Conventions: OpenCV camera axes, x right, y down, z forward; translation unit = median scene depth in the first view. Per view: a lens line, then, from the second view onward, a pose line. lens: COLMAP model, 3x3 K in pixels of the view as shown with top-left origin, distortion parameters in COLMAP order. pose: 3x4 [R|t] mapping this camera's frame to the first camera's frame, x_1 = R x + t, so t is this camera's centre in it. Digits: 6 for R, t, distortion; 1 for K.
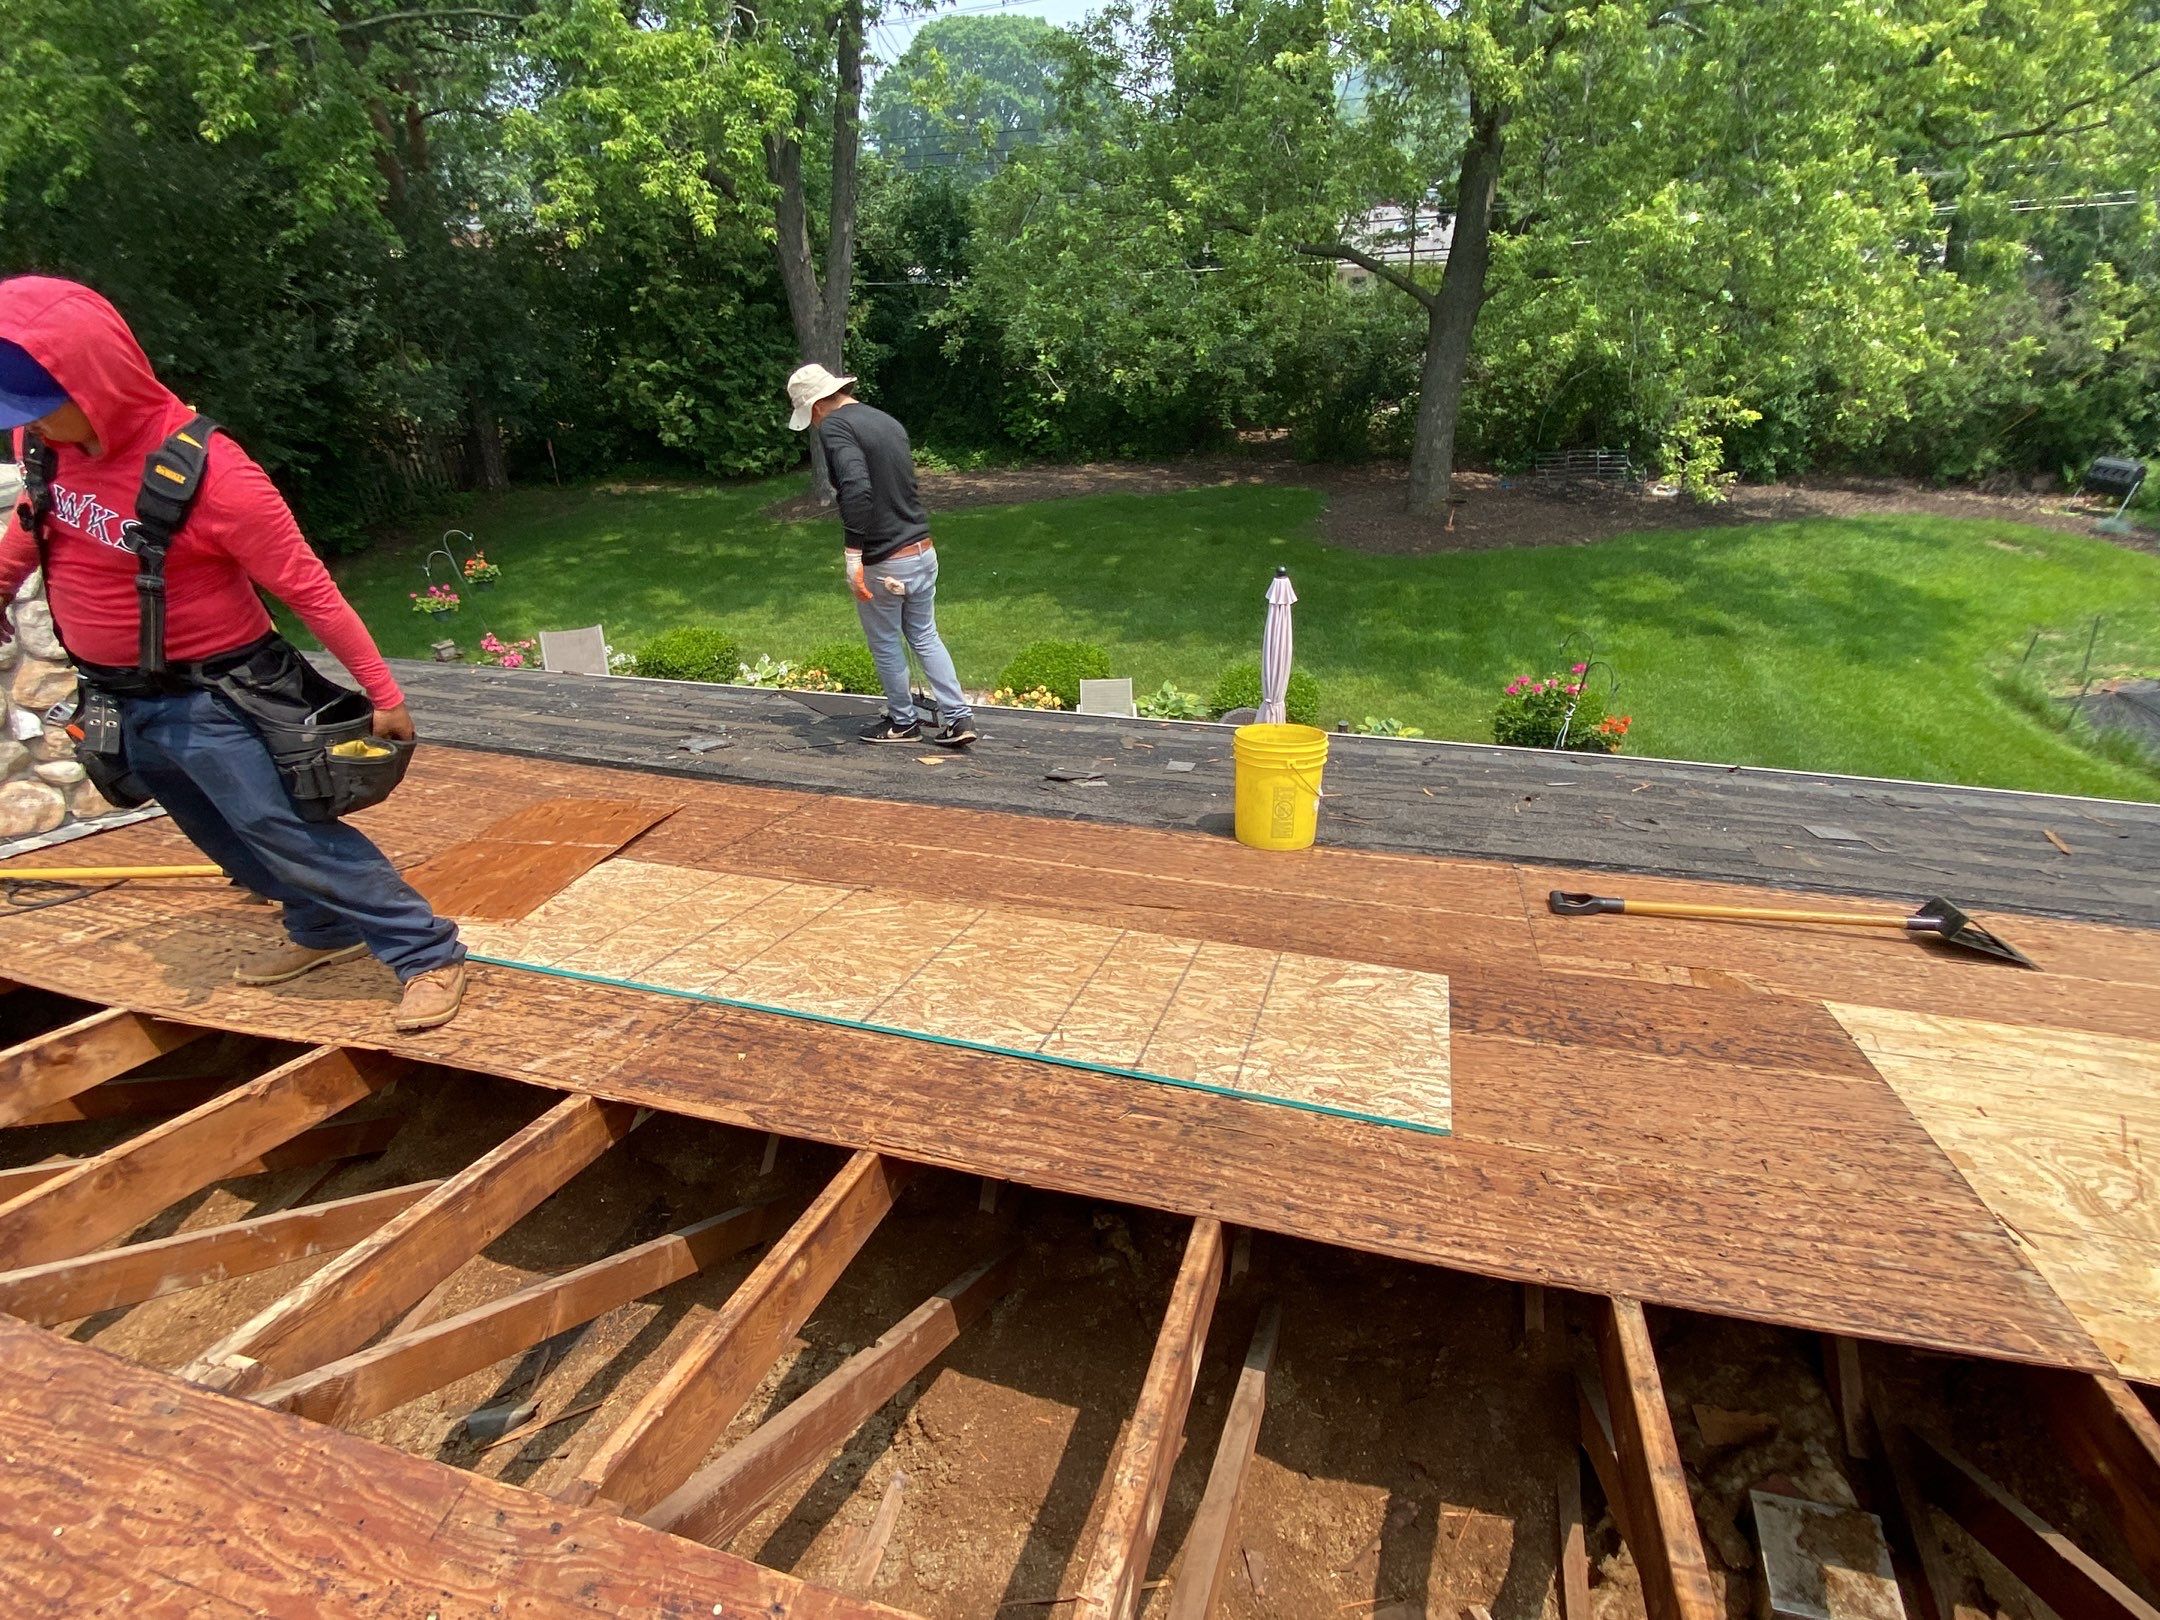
lens RADIAL K [[1119.6, 0, 1069.6], [0, 1119.6, 817.4], [0, 0, 1]] dist [0.014181, -0.013997]
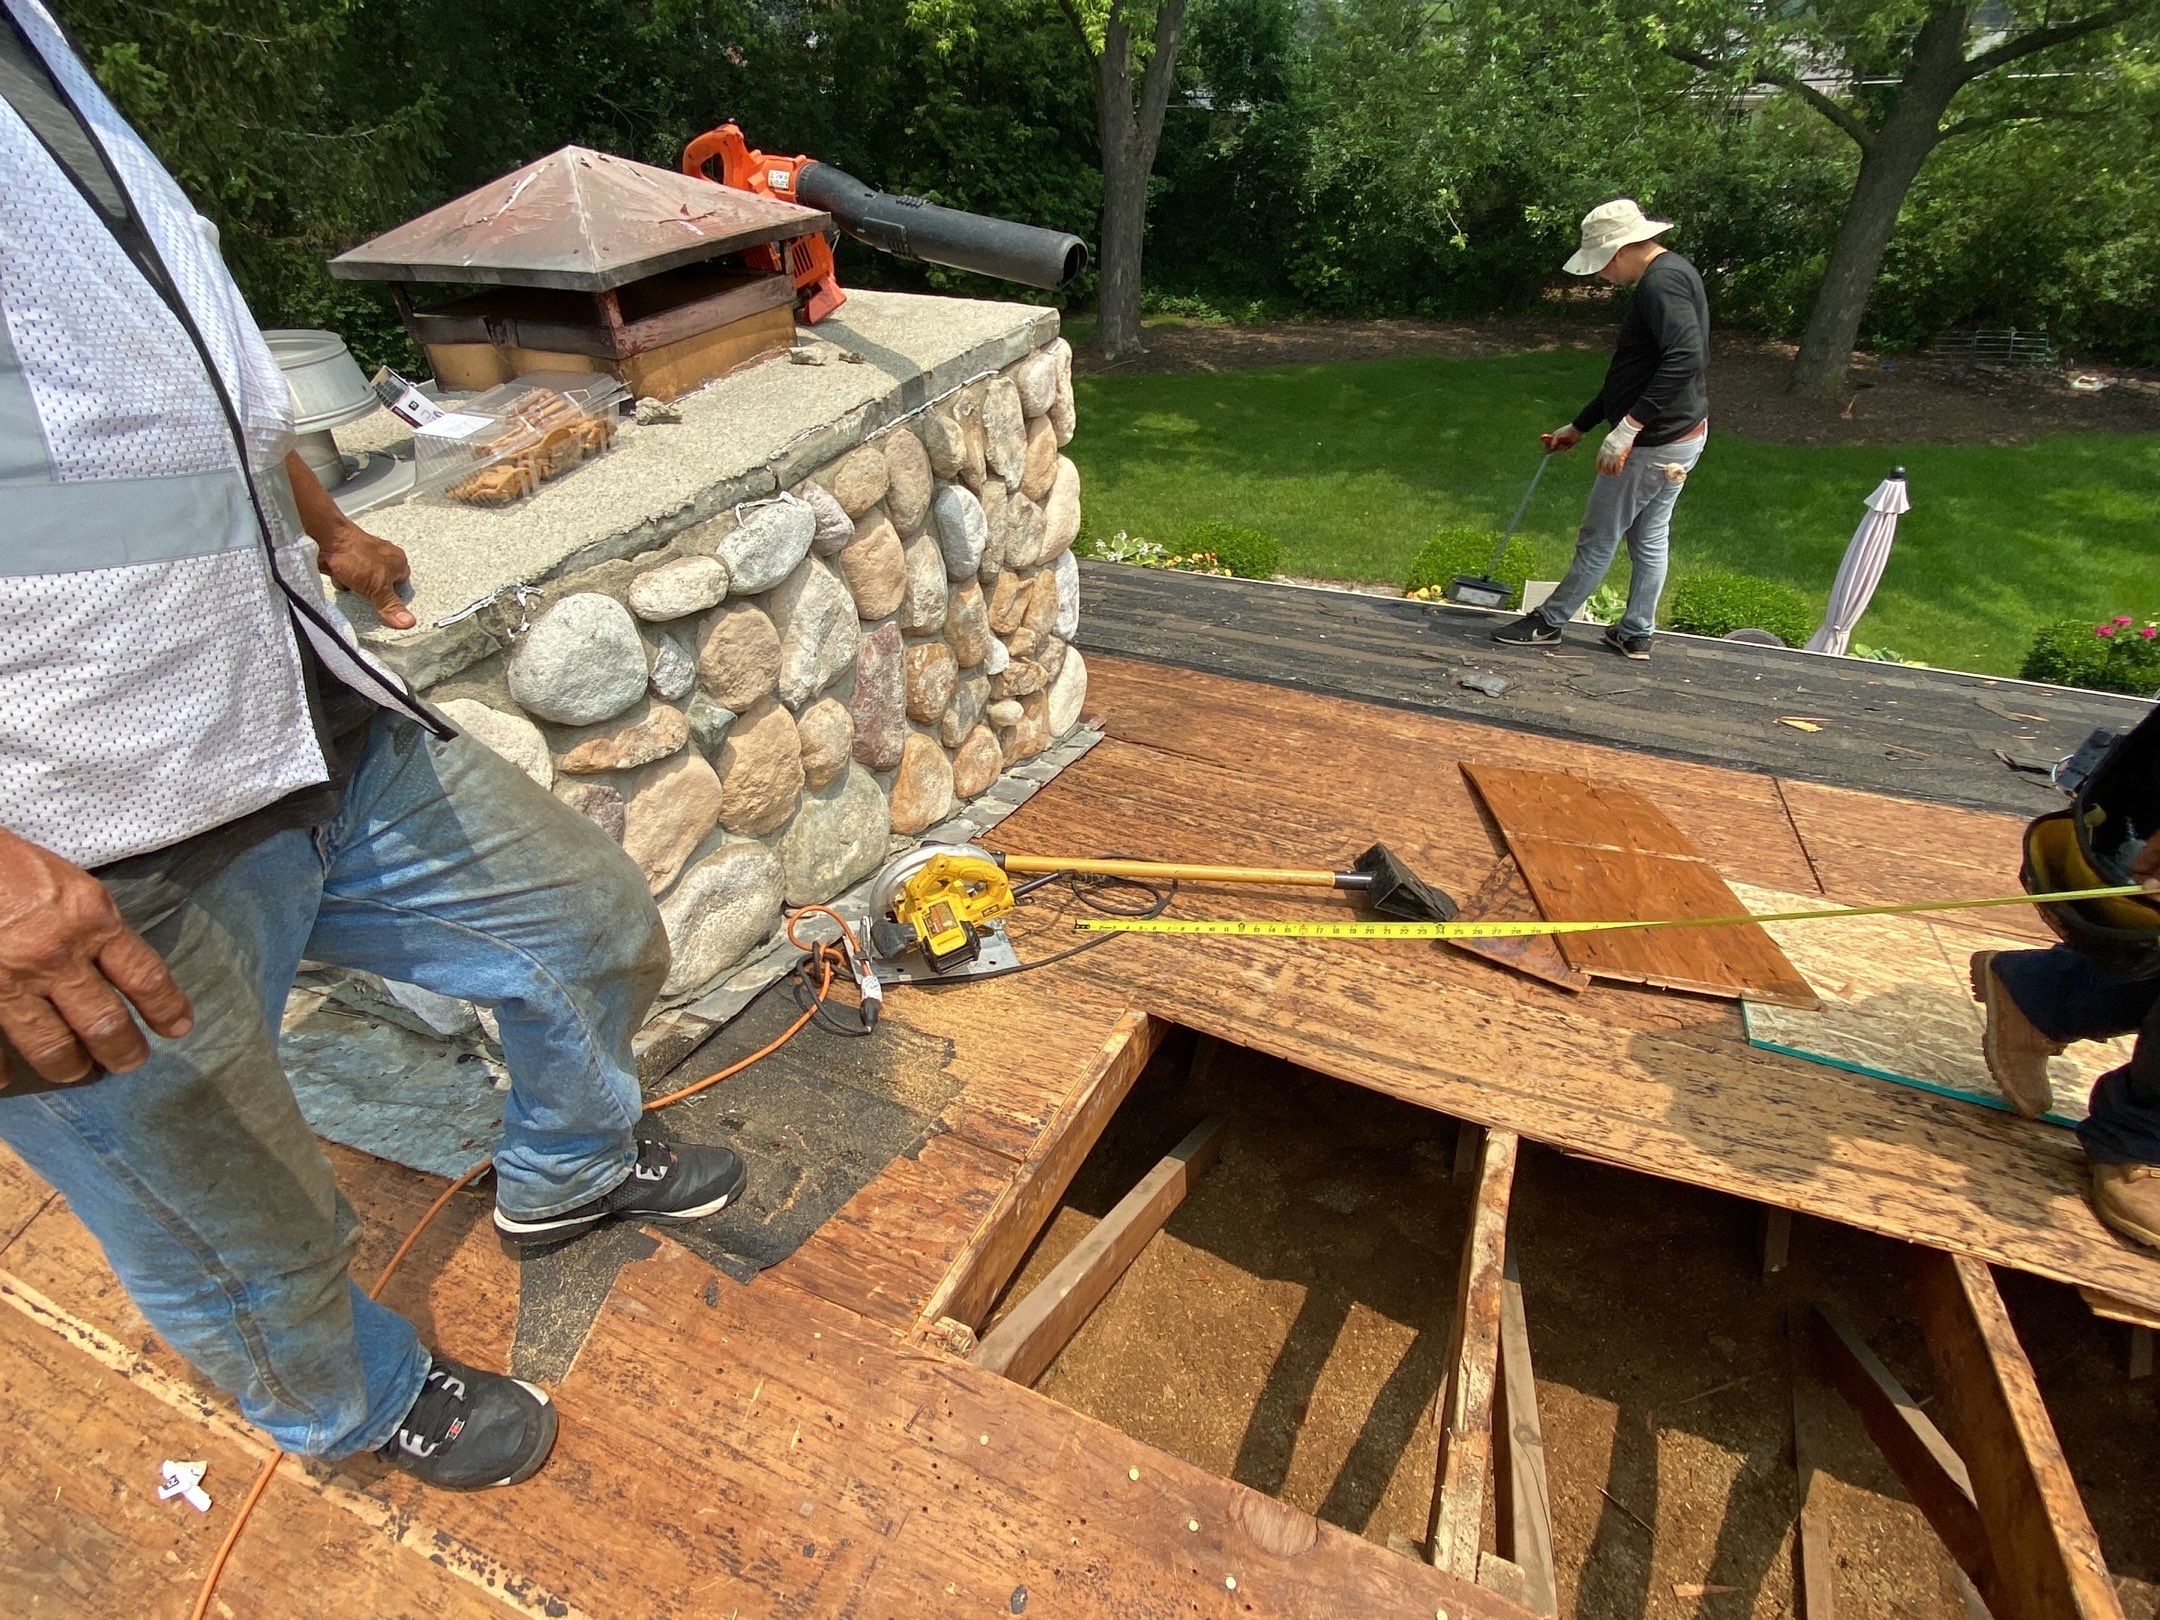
lens RADIAL K [[1107.4, 0, 1137.8], [0, 1107.4, 819.7], [0, 0, 1]] dist [0.019156, -0.021771]
pose [[0.994536, 0.071866, -0.075718, -0.107072], [-0.062079, 0.990274, 0.124513, -0.010105], [0.083929, -0.119132, 0.989325, 0.030196]]
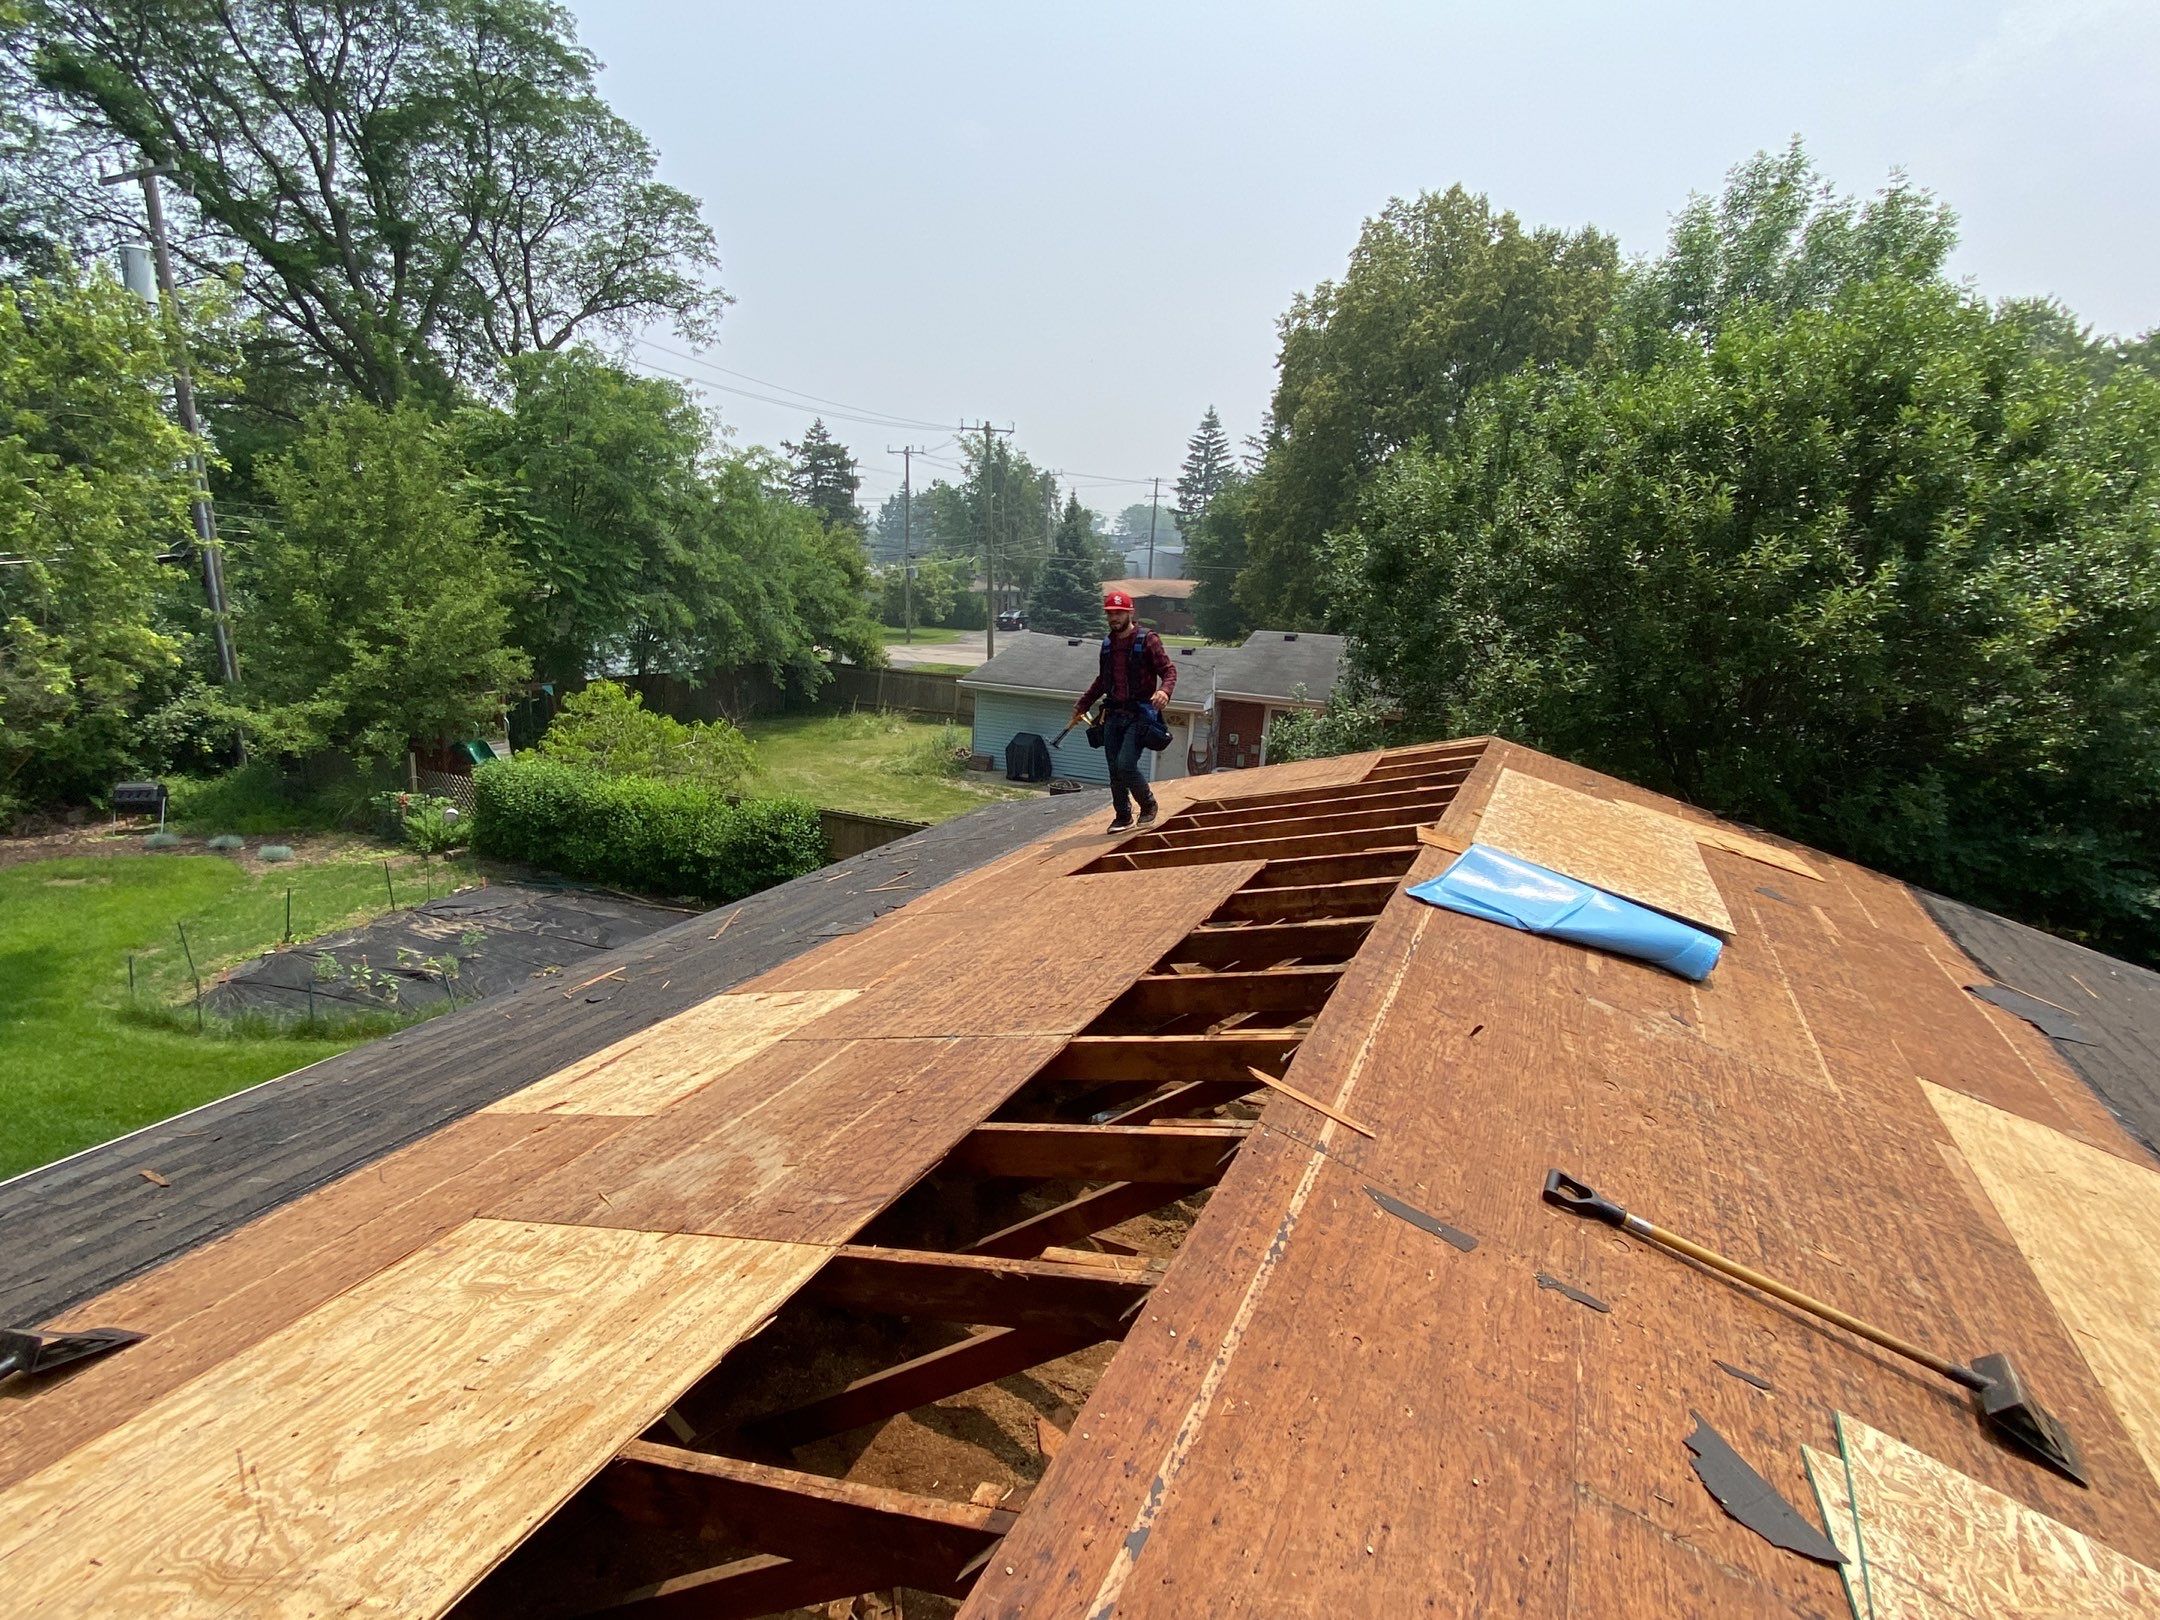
lens RADIAL K [[1119.6, 0, 1069.8], [0, 1119.6, 815.0], [0, 0, 1]] dist [0.014181, -0.013997]
pose [[0.155238, -0.191510, 0.969136, 0.137055], [0.450486, 0.886812, 0.103082, -0.000369], [-0.879183, 0.420581, 0.223939, -0.066175]]
